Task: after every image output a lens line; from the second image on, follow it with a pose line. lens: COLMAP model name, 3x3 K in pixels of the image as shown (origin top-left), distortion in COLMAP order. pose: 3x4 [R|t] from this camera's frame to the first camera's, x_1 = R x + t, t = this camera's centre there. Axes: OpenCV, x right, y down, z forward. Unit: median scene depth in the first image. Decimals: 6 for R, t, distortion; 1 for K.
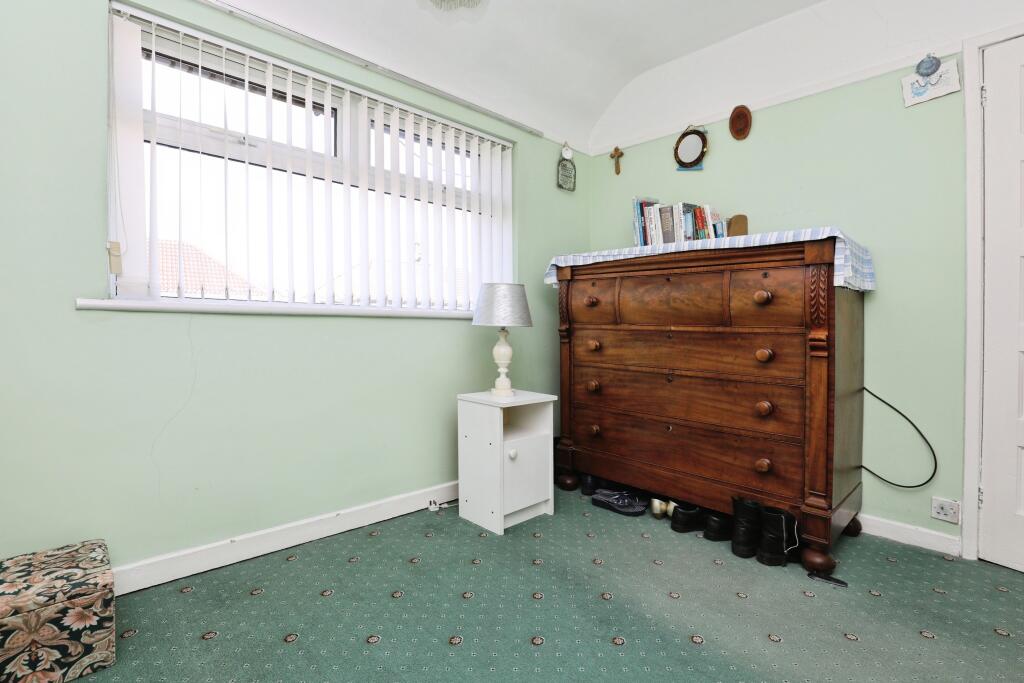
lens RADIAL K [[466.4, 0, 509.6], [0, 466.4, 319.2], [0, 0, 1]] dist [-0.025870, 0.004456]
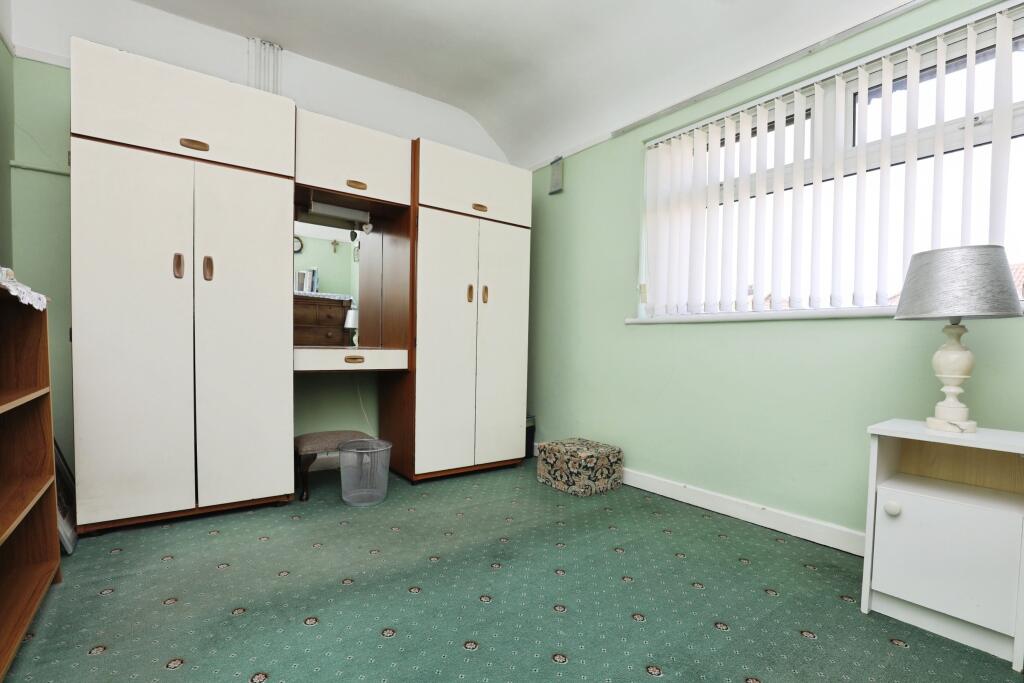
lens RADIAL K [[466.4, 0, 510.4], [0, 466.4, 349.6], [0, 0, 1]] dist [-0.025870, 0.004456]
pose [[-0.095285, -0.005391, -0.995435, 0.718578], [-0.002968, 0.999982, -0.005131, 0.066714], [0.995446, 0.002465, -0.095299, 0.517435]]
